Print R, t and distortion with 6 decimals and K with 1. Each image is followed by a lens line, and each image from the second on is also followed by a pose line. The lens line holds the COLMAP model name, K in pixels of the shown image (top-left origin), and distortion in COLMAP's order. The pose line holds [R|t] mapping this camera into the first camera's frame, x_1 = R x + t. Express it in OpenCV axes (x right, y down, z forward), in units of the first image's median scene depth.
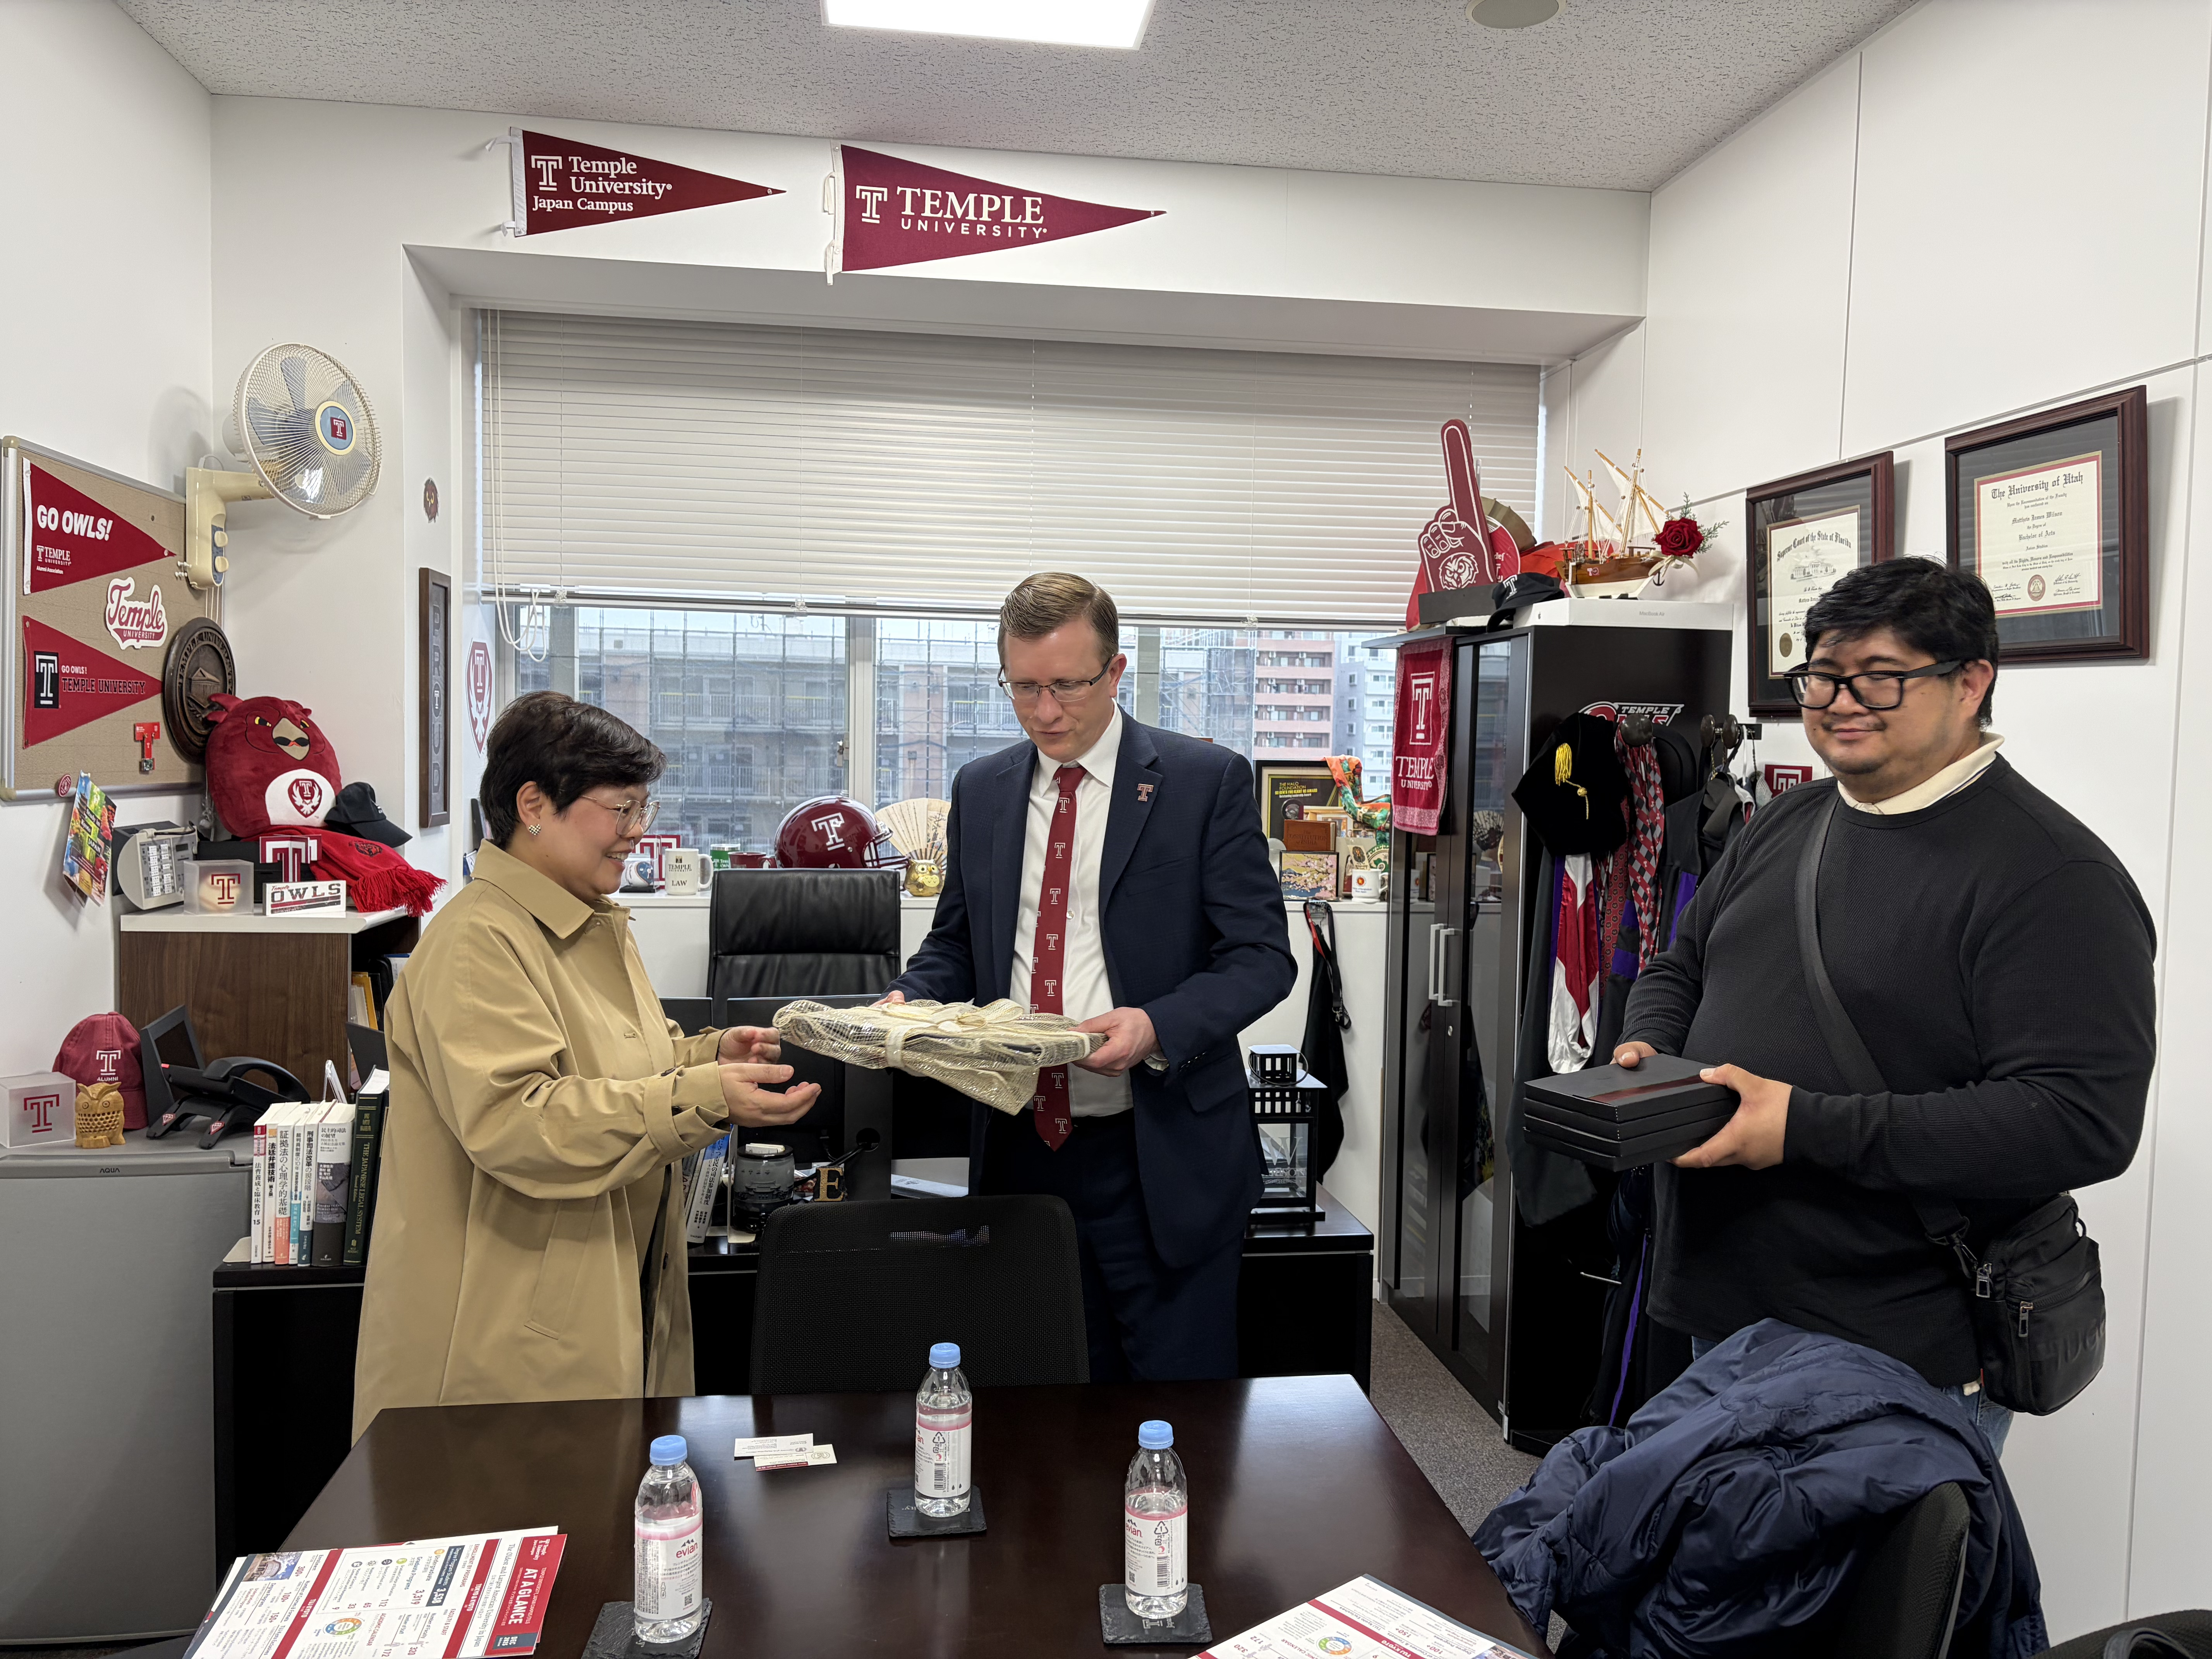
lens RADIAL K [[1665.0, 0, 1111.9], [0, 1665.0, 824.9], [0, 0, 1]] dist [0.016307, -0.024562]
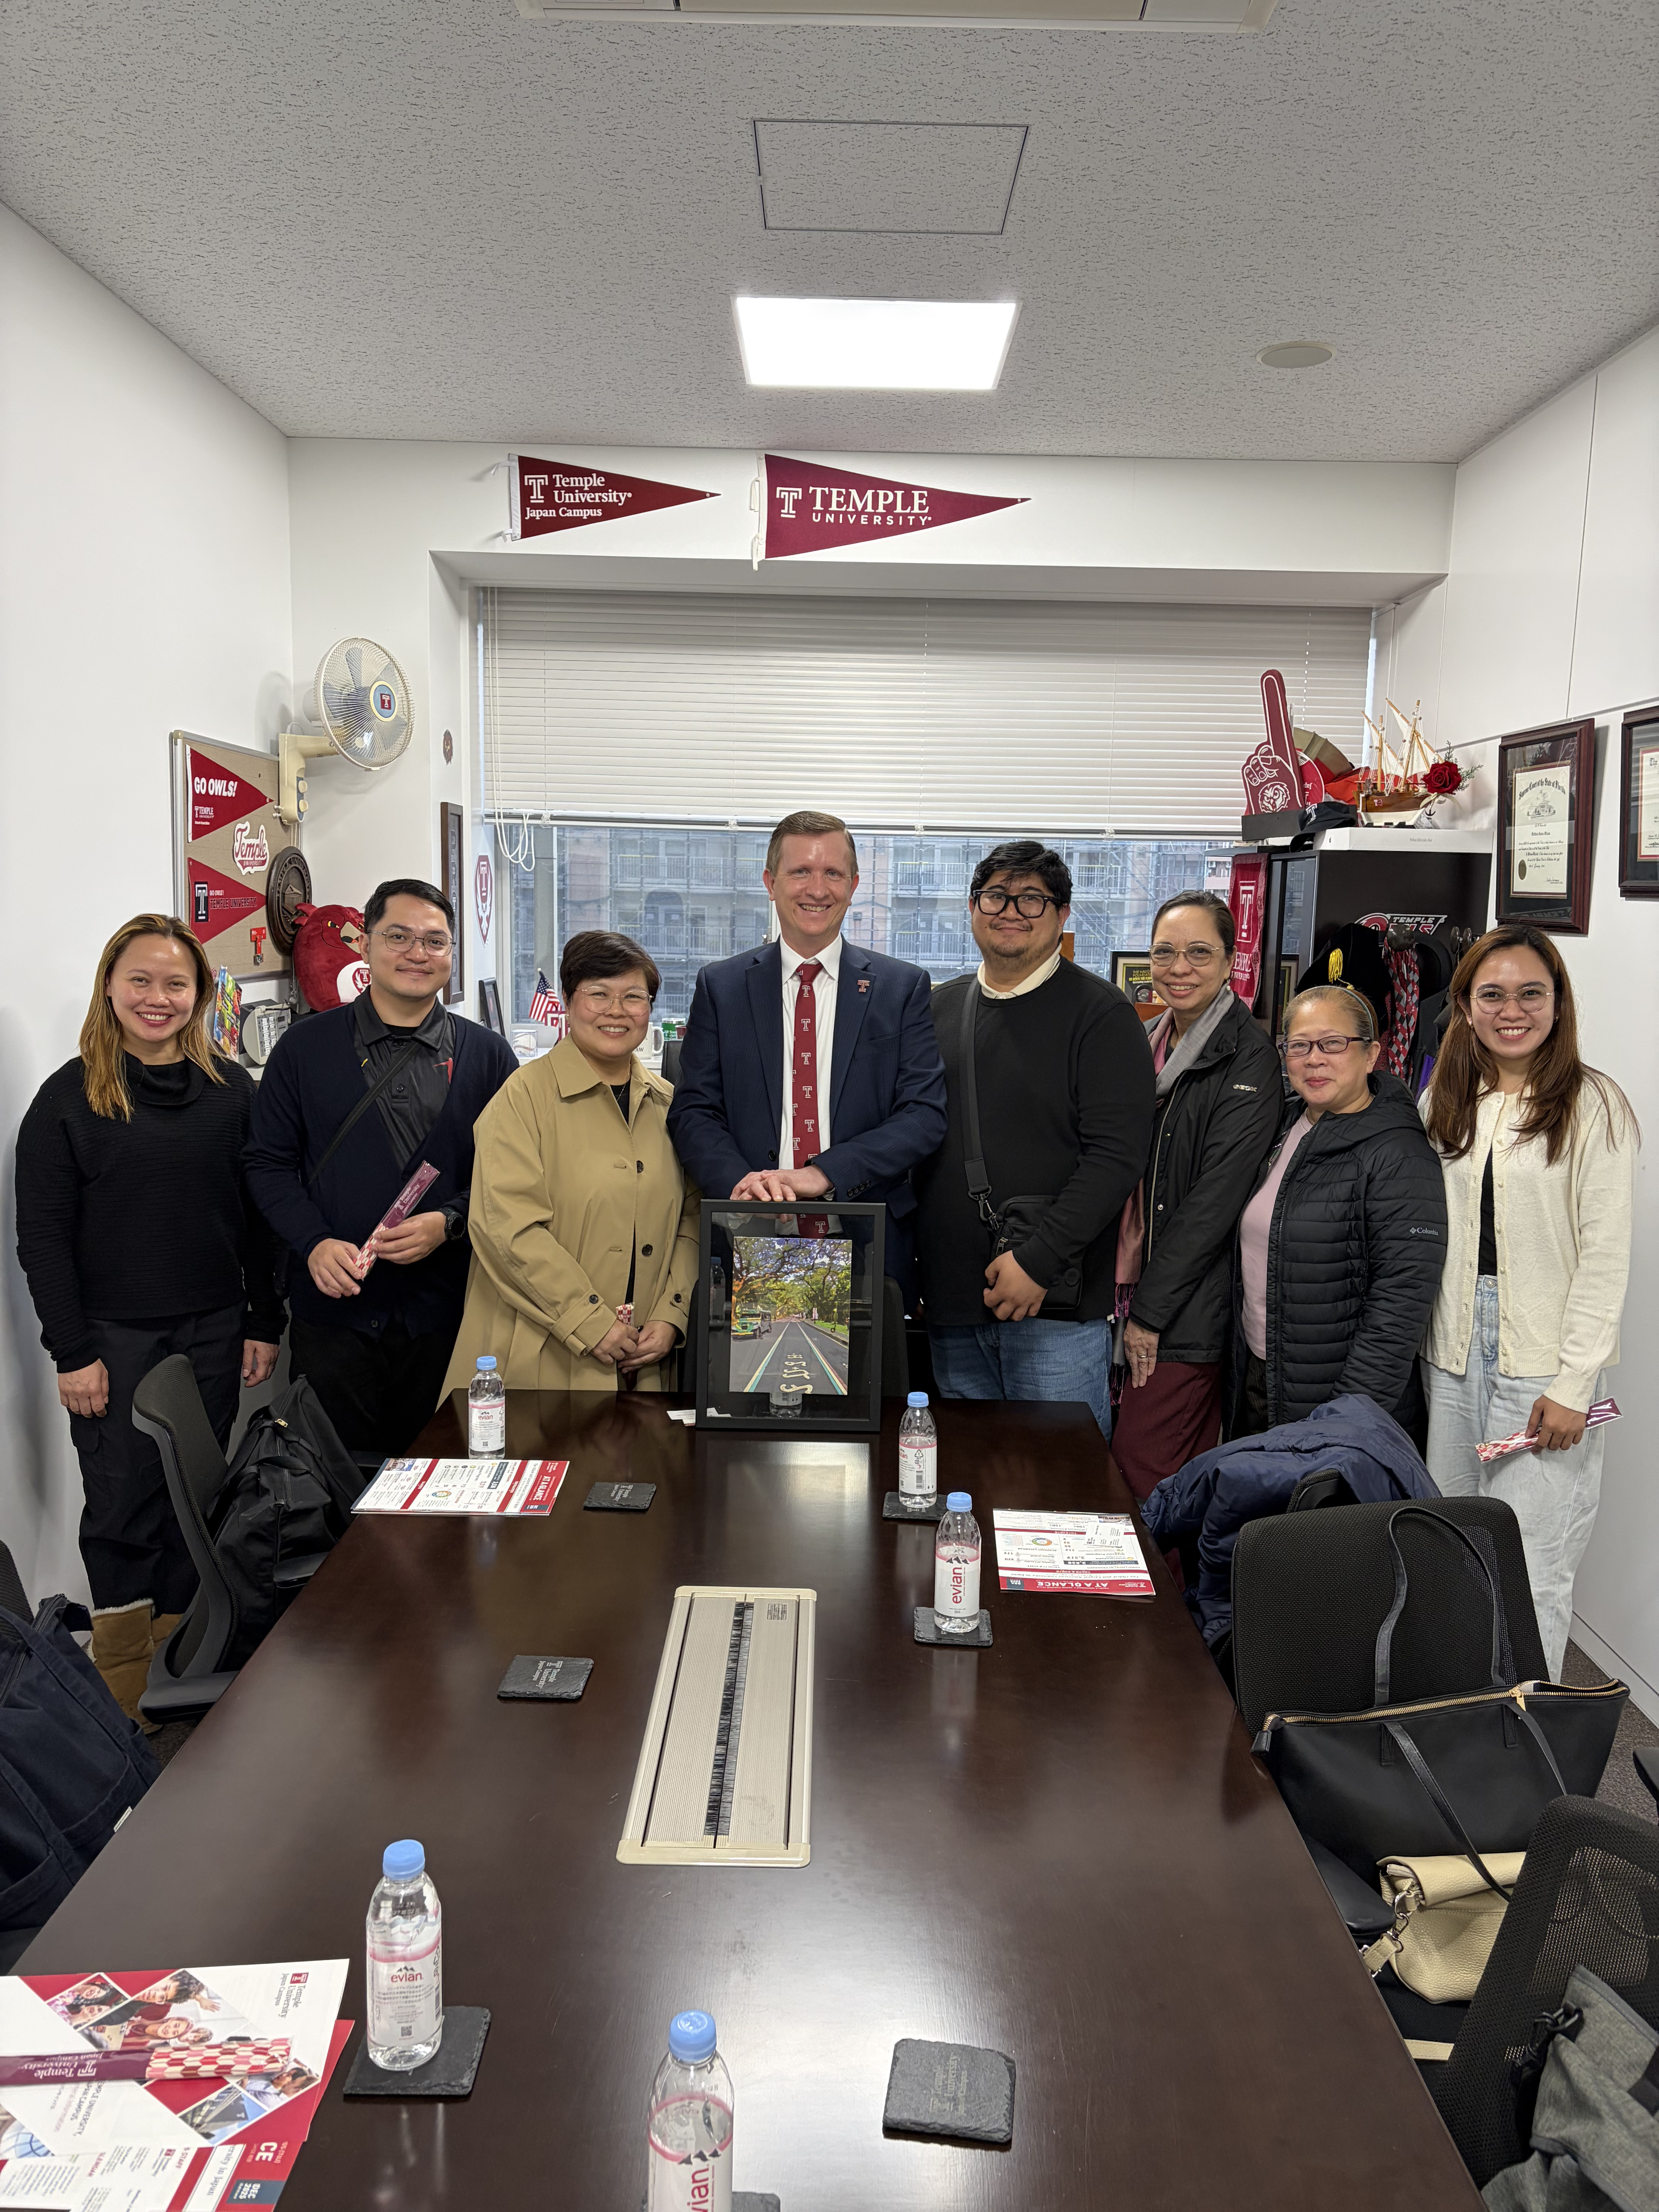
lens RADIAL K [[1665.0, 0, 821.6], [0, 1665.0, 1109.9], [0, 0, 1]] dist [0.016307, -0.024562]
pose [[0.989677, 0.021274, -0.141726, 0.070376], [-0.010442, 0.996996, 0.076742, -0.020078], [0.142933, -0.074470, 0.986927, -0.271942]]
